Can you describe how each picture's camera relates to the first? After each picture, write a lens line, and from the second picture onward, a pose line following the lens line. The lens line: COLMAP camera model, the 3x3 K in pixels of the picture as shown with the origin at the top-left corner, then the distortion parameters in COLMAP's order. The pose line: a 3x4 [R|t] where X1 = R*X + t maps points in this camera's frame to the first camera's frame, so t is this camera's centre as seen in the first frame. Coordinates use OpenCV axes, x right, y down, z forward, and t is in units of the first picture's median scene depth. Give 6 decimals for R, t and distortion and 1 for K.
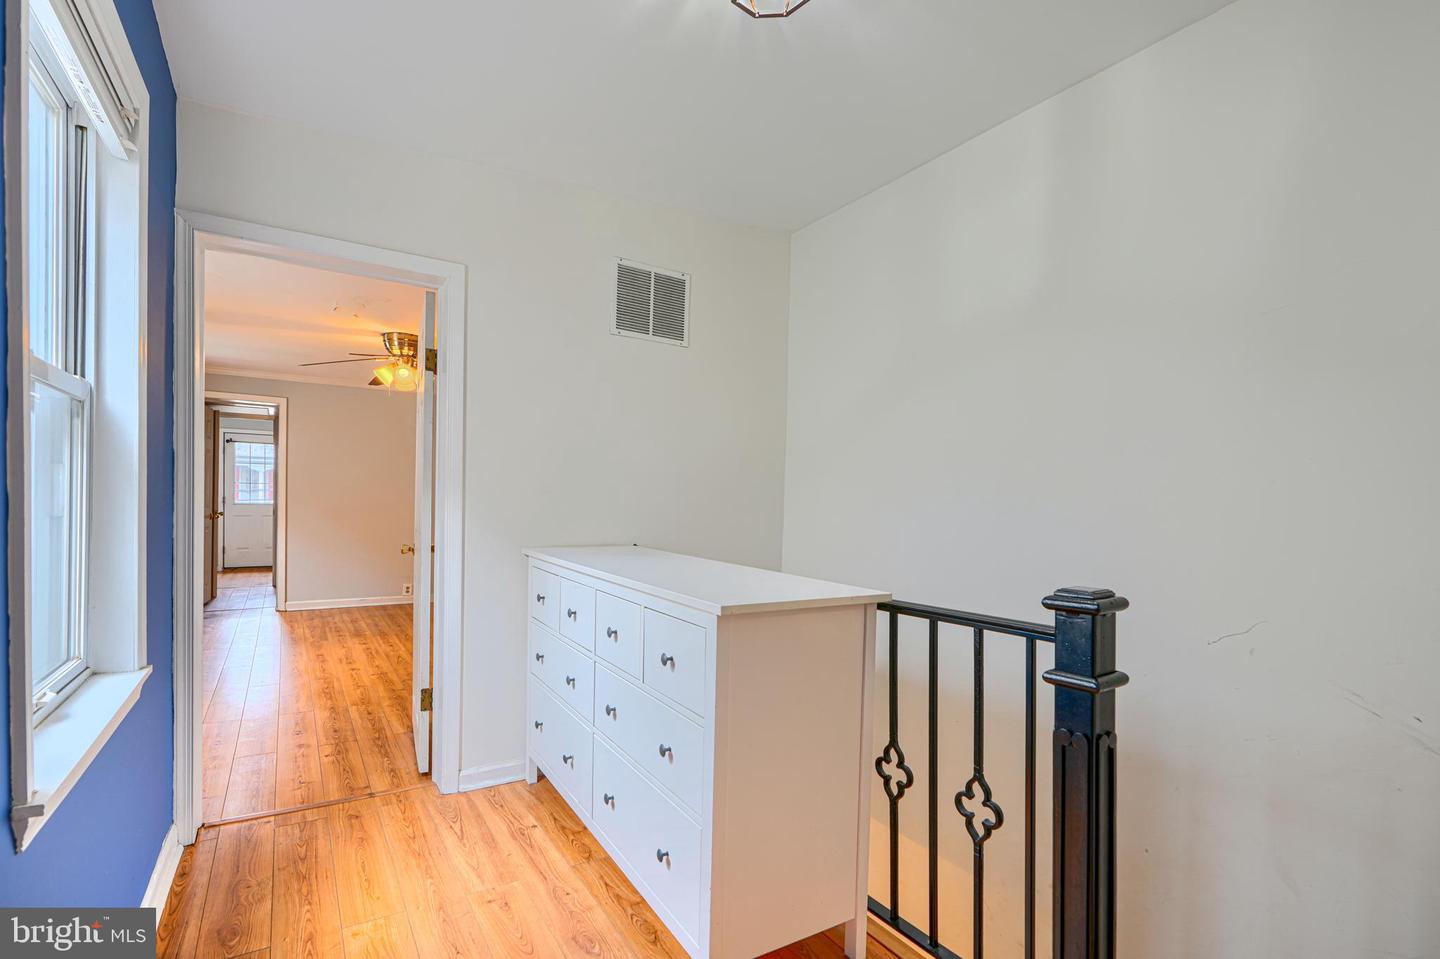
lens RADIAL K [[660.0, 0, 714.4], [0, 660.0, 501.6], [0, 0, 1]] dist [0.000527, 0.000111]
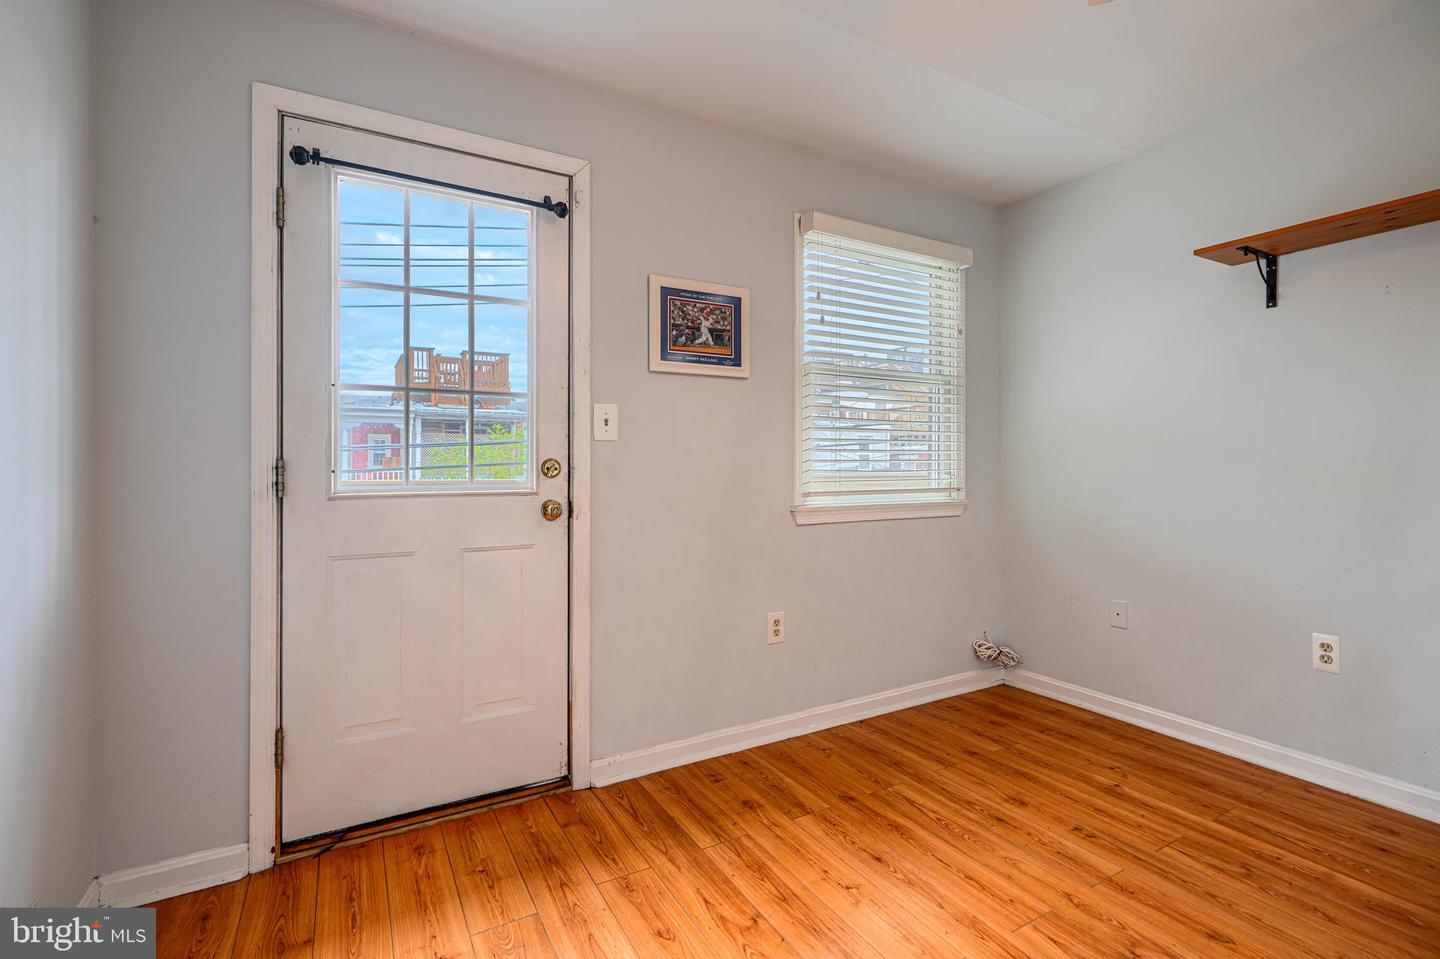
lens RADIAL K [[651.5, 0, 718.1], [0, 651.5, 458.6], [0, 0, 1]] dist [-0.001978, 0.000260]
pose [[0.998210, -0.017242, -0.057270, -0.624546], [0.016333, 0.999734, -0.016298, -0.003016], [0.057536, 0.015333, 0.998226, 0.844020]]
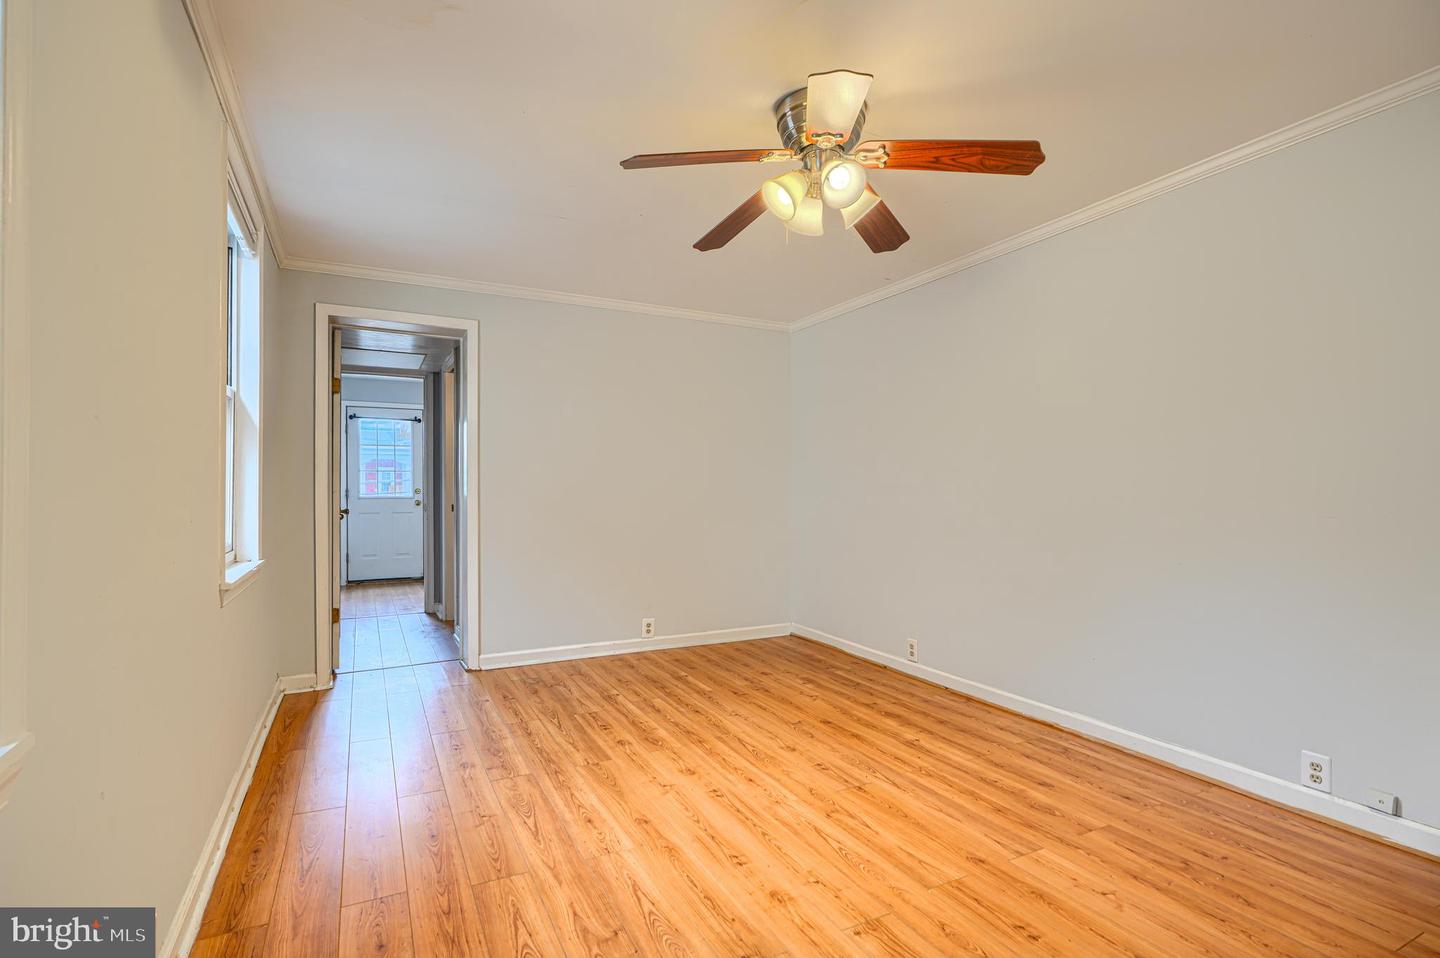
lens RADIAL K [[692.5, 0, 720.9], [0, 692.5, 493.5], [0, 0, 1]] dist [0.002082, -0.000178]
pose [[0.994764, -0.015549, -0.101005, -0.234658], [0.015872, 0.999871, 0.002399, 0.002484], [0.100954, -0.003990, 0.994883, 0.247646]]
